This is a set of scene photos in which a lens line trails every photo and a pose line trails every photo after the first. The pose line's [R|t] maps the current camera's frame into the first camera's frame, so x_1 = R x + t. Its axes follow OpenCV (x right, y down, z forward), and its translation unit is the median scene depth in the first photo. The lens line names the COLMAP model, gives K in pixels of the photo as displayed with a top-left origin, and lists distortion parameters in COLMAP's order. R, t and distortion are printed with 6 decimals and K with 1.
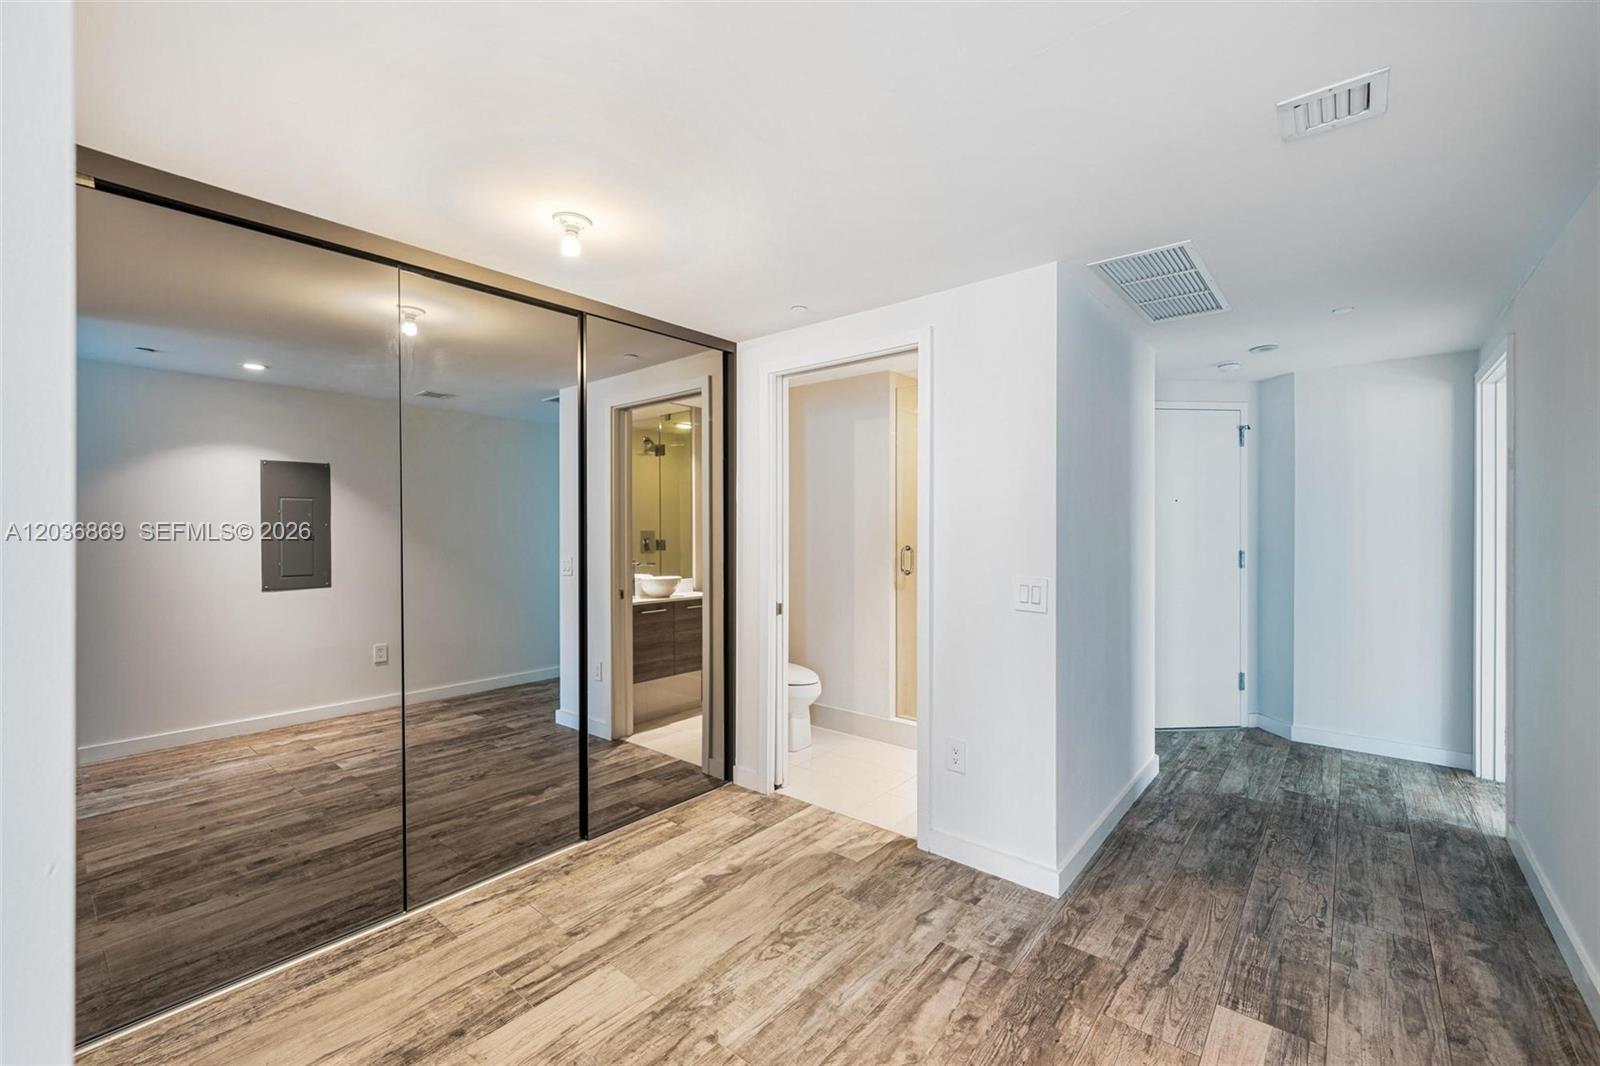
lens RADIAL K [[660.2, 0, 799.9], [0, 660.2, 542.2], [0, 0, 1]] dist [-0.000490, 0.000261]
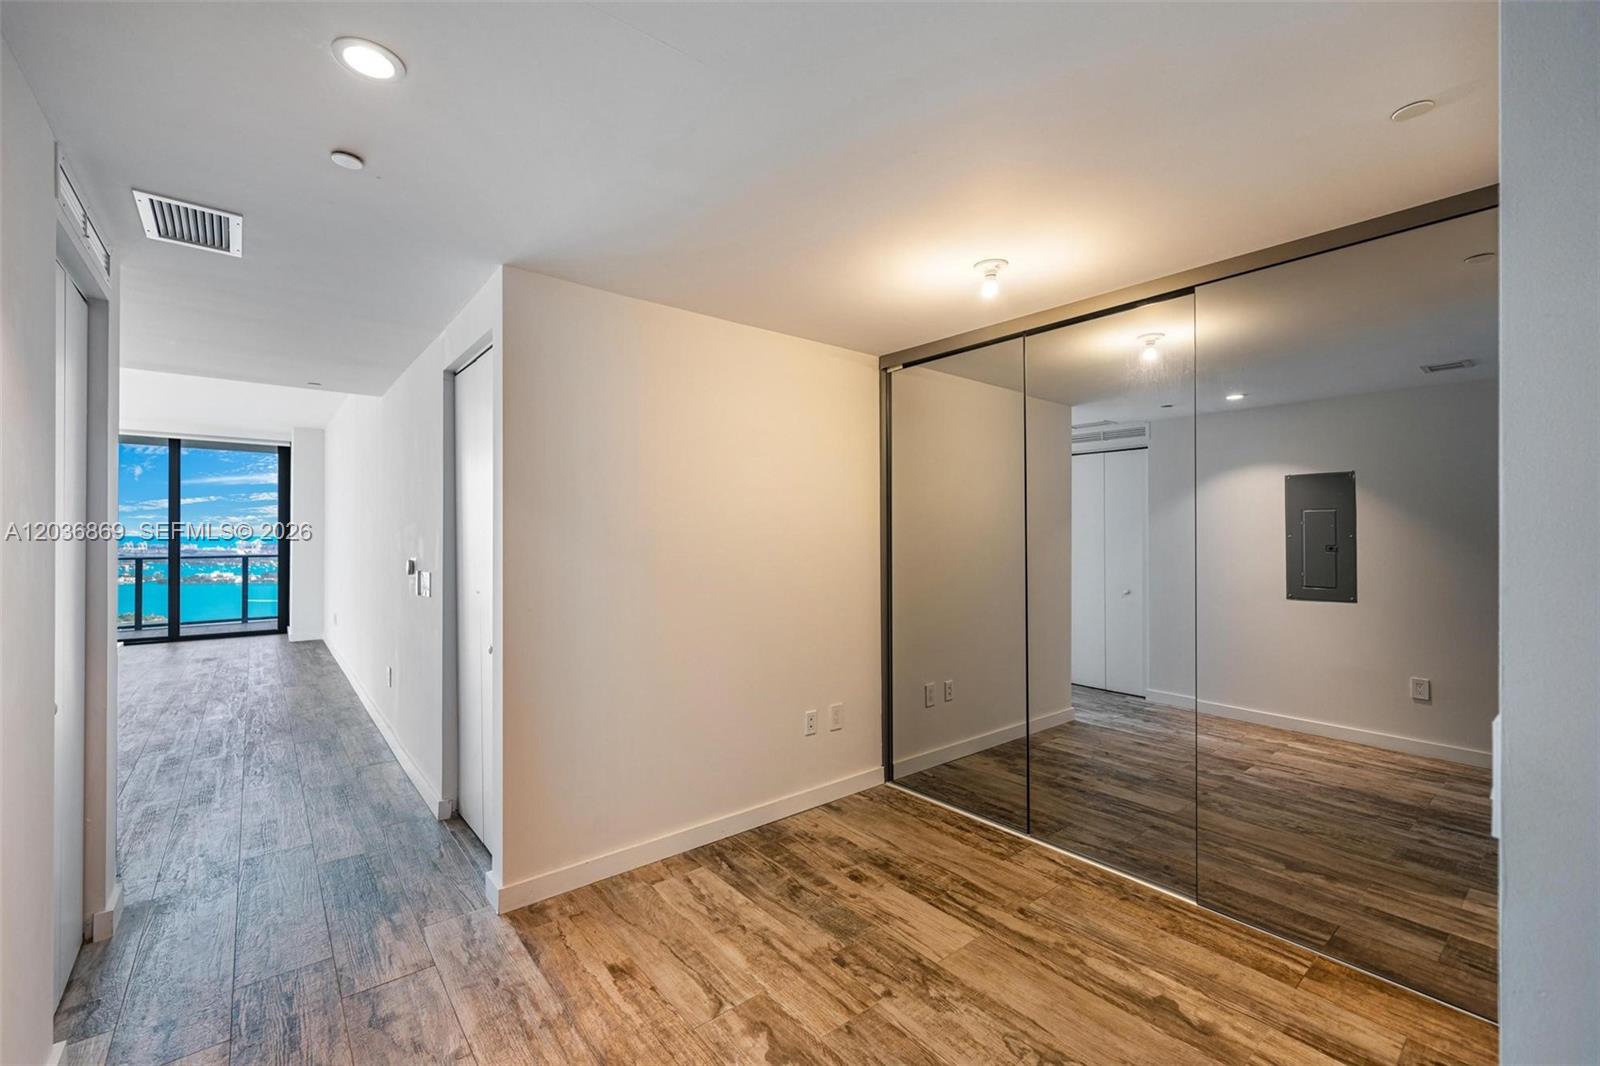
lens RADIAL K [[666.2, 0, 799.9], [0, 666.2, 517.6], [0, 0, 1]] dist [0.000047, 0.000320]
pose [[-0.168480, -0.025012, -0.985388, 0.613315], [-0.043400, 0.998897, -0.017935, -0.002673], [0.984749, 0.039744, -0.169380, 0.627761]]
